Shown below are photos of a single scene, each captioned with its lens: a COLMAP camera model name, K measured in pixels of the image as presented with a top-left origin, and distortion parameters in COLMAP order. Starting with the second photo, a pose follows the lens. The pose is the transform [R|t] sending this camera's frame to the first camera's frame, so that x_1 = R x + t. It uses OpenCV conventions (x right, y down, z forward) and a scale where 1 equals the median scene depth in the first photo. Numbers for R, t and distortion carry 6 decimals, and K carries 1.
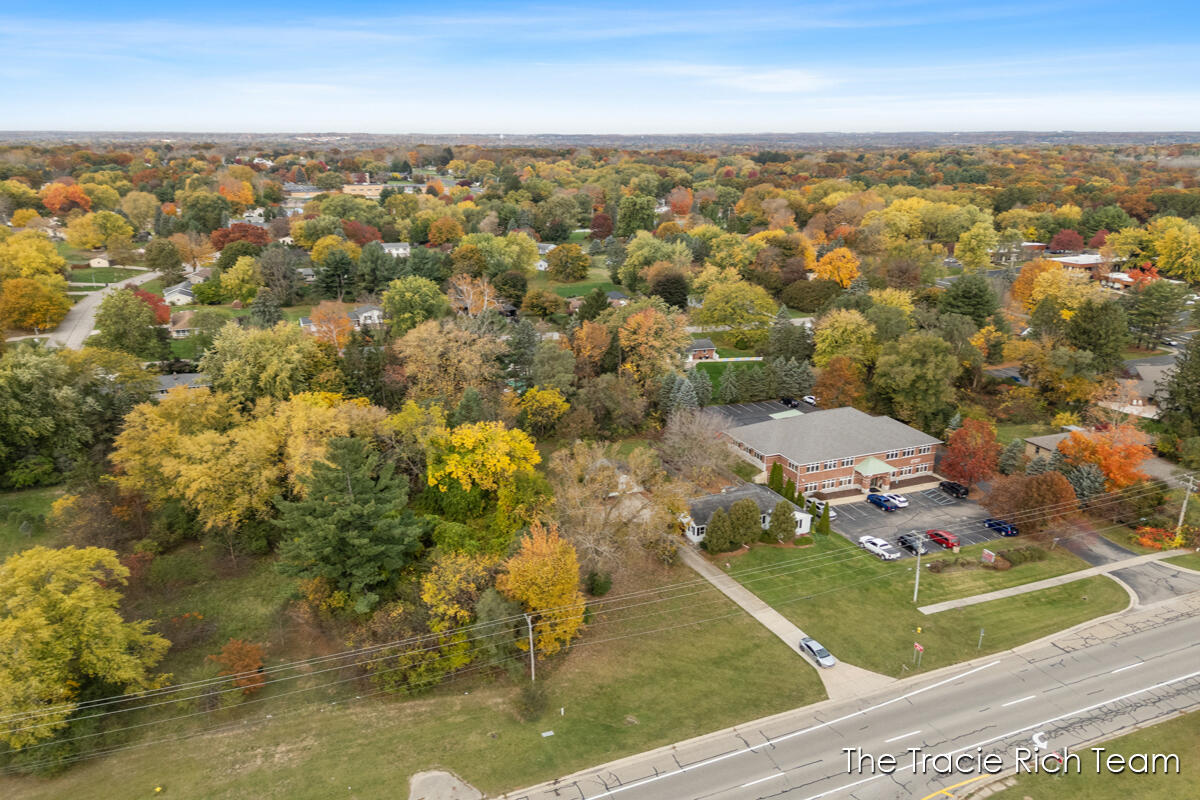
lens RADIAL K [[879.5, 0, 601.2], [0, 879.5, 390.9], [0, 0, 1]] dist [0.054491, -0.034067]
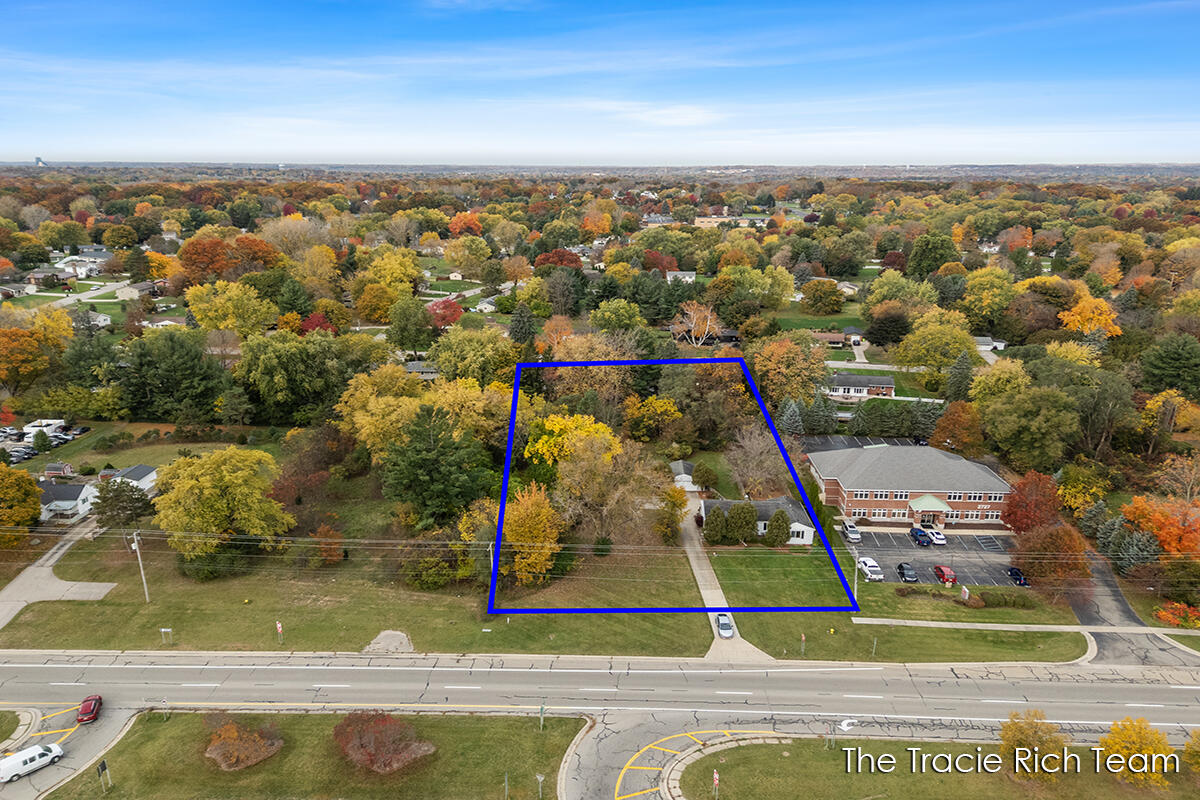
lens RADIAL K [[879.5, 0, 600.6], [0, 879.5, 393.3], [0, 0, 1]] dist [0.054491, -0.034067]
pose [[0.906757, 0.105636, -0.408206, 0.431665], [-0.118332, 0.992957, -0.005894, 0.009985], [0.404709, 0.053648, 0.912871, -0.129653]]
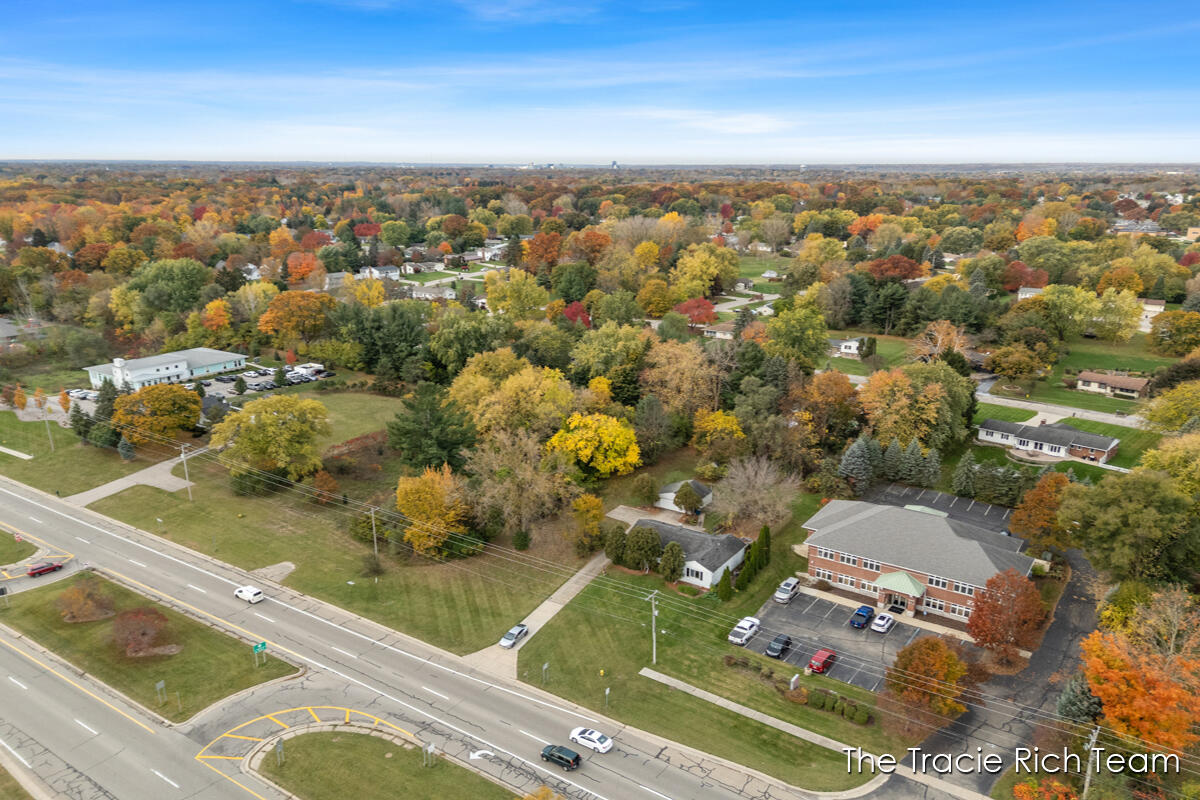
lens RADIAL K [[879.5, 0, 593.5], [0, 879.5, 406.7], [0, 0, 1]] dist [0.054491, -0.034067]
pose [[0.542312, 0.221635, -0.810417, 0.929229], [-0.236128, 0.965907, 0.106147, -0.112614], [0.806313, 0.133797, 0.576157, 0.300537]]
